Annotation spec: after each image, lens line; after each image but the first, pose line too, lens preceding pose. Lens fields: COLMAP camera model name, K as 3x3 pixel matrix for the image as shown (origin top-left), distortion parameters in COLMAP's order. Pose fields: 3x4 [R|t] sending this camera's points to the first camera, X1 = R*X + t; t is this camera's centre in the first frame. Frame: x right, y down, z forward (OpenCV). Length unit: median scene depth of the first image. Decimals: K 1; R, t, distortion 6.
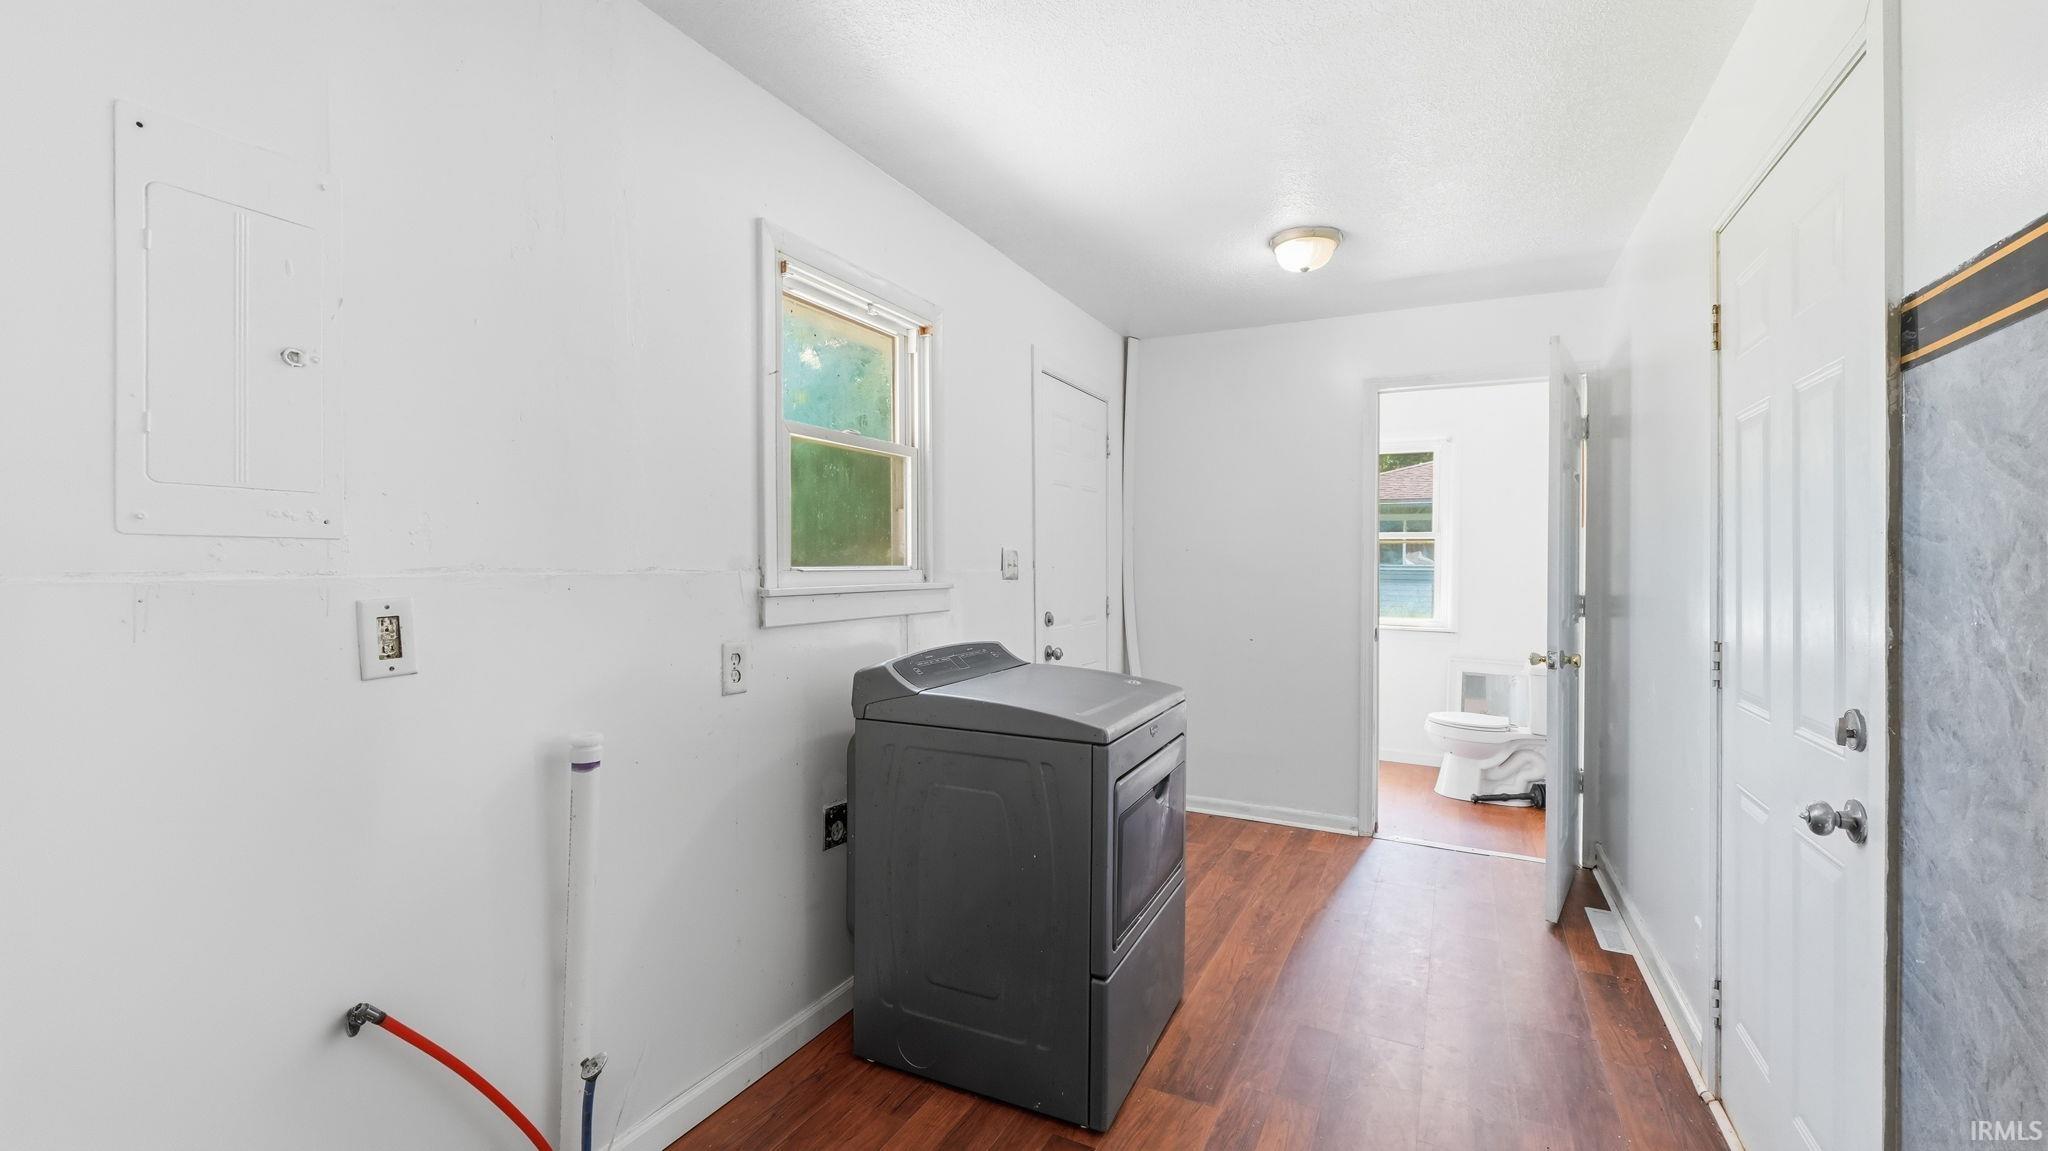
lens RADIAL K [[859.0, 0, 1021.8], [0, 859.0, 576.8], [0, 0, 1]] dist [-0.001451, -0.001849]
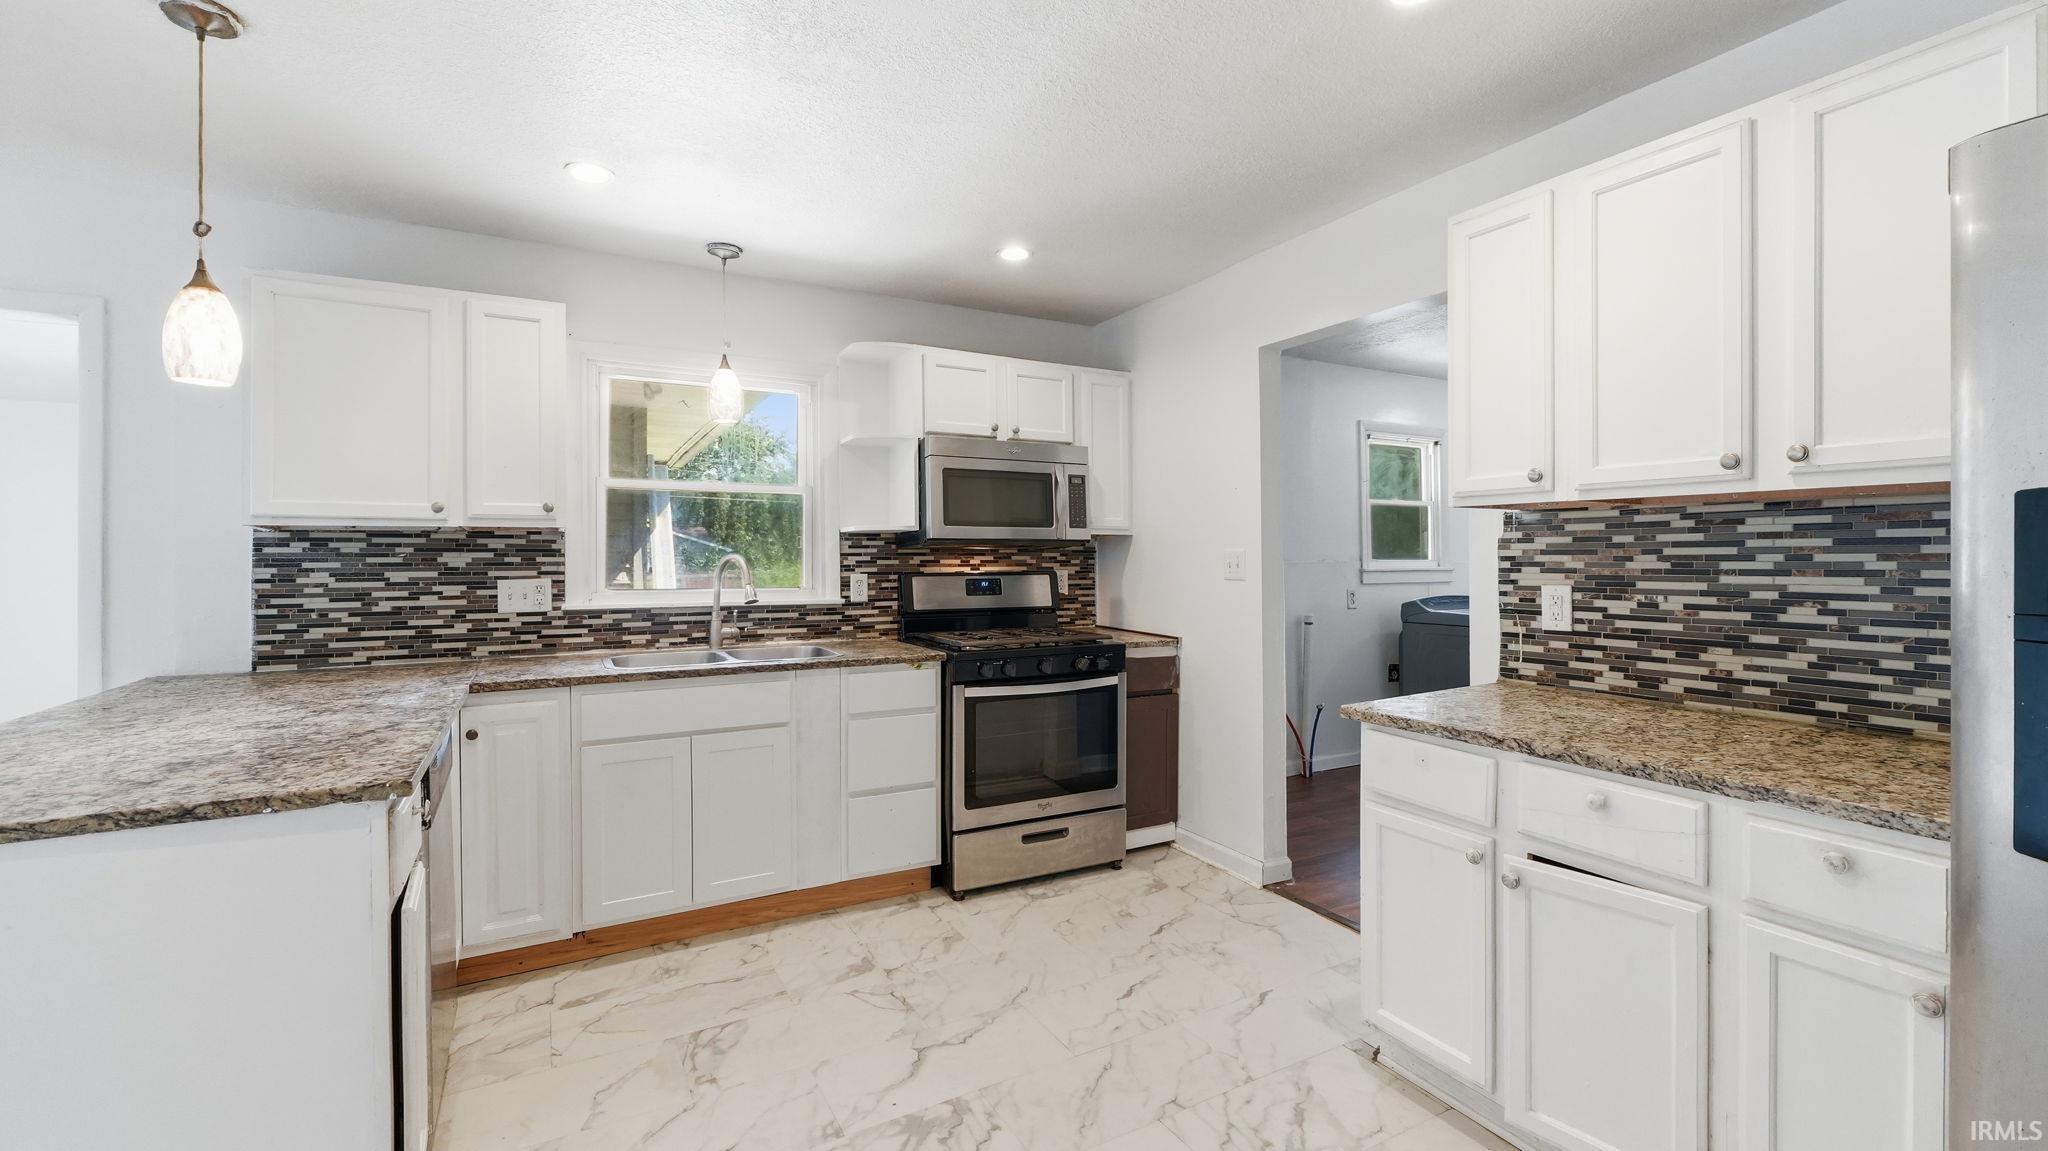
lens RADIAL K [[859.0, 0, 1019.7], [0, 859.0, 559.7], [0, 0, 1]] dist [-0.001451, -0.001849]
pose [[0.817625, -0.012632, -0.575613, 0.331484], [0.002661, 0.999832, -0.018162, 0.032662], [0.575745, 0.013318, 0.817521, -1.659776]]
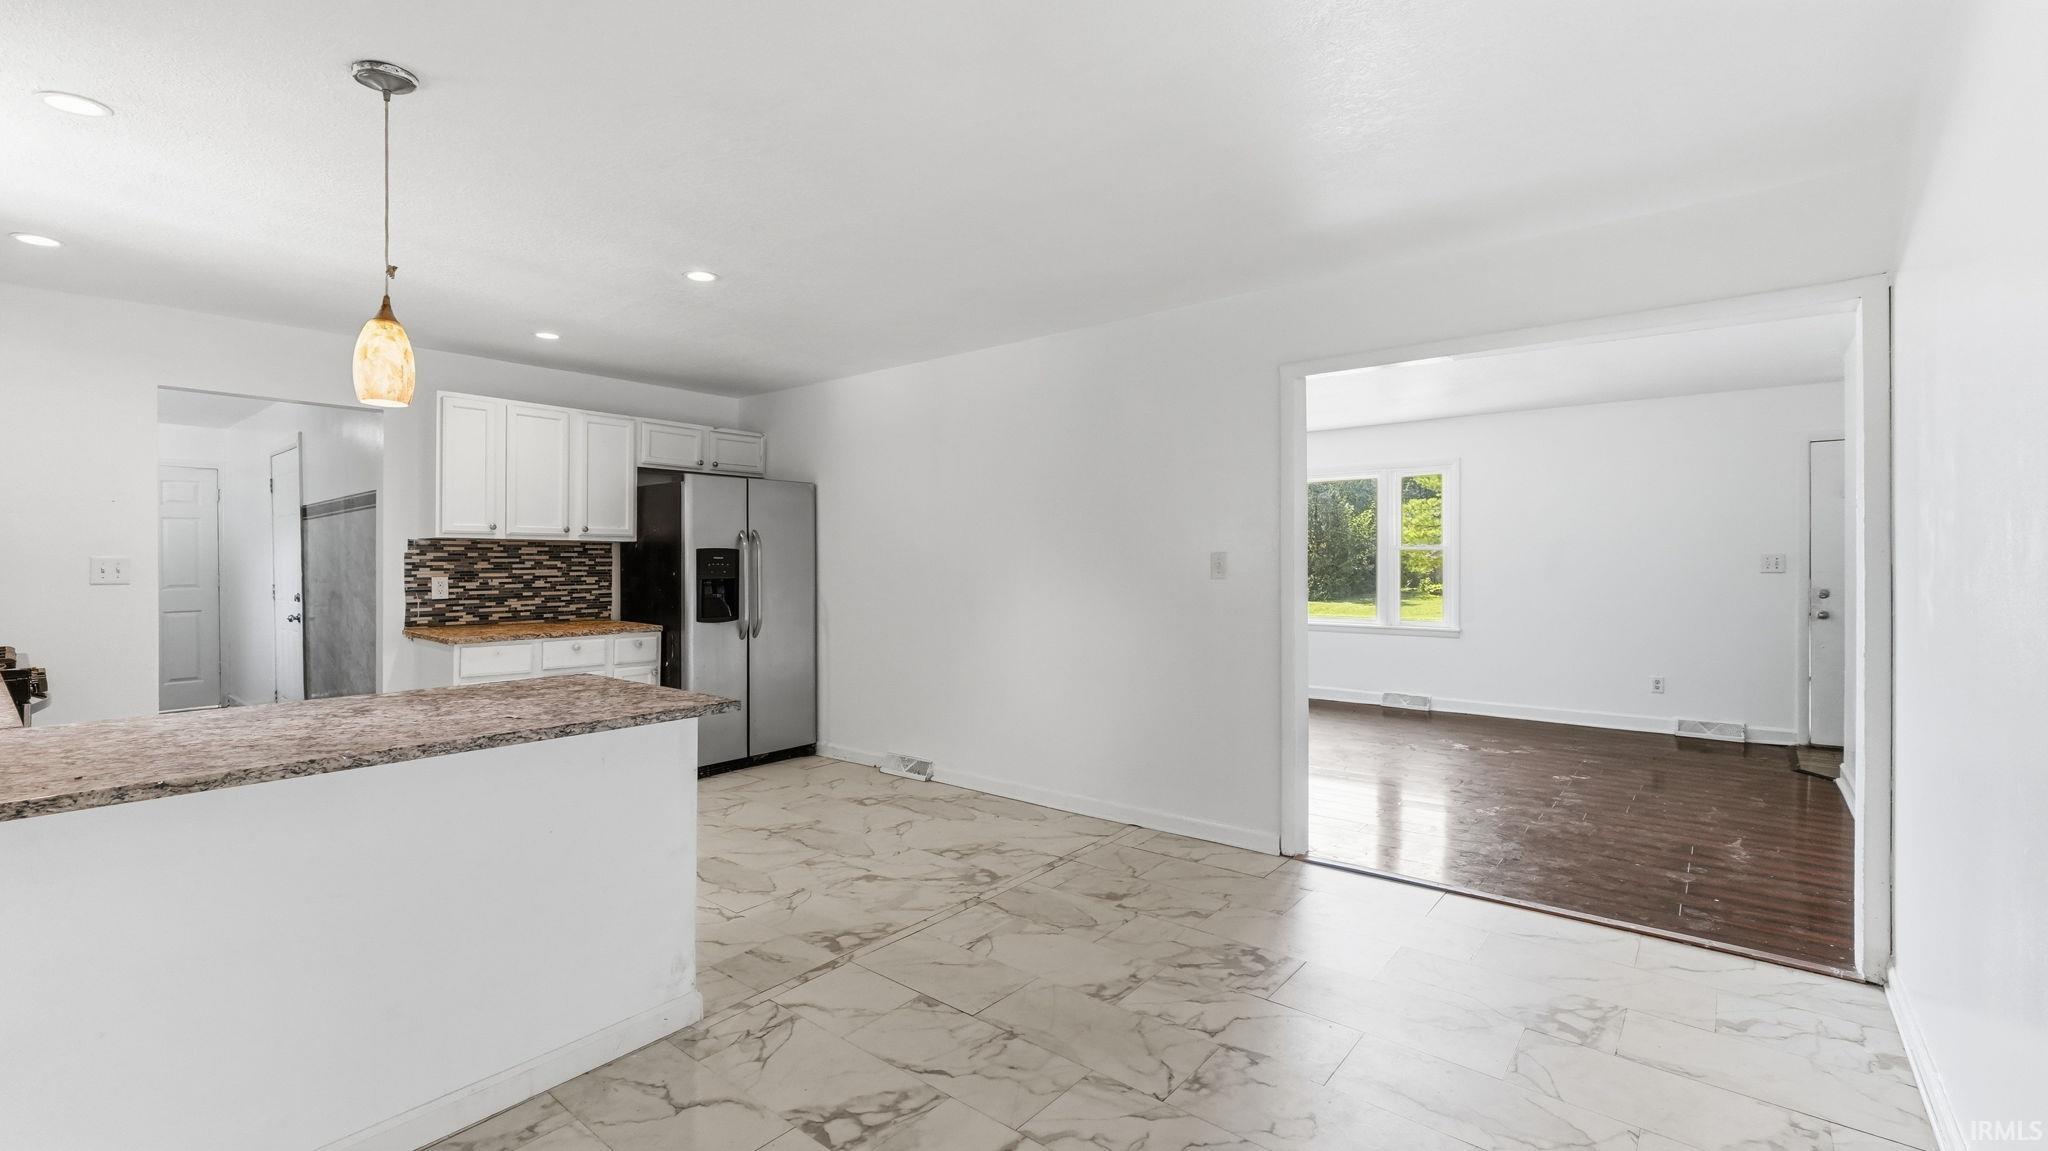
lens RADIAL K [[859.0, 0, 1025.7], [0, 859.0, 558.0], [0, 0, 1]] dist [-0.001451, -0.001849]
pose [[0.212850, -0.007075, 0.977059, -1.671684], [0.020918, 0.999778, 0.002682, 0.024336], [-0.976861, 0.019867, 0.212951, -2.365282]]
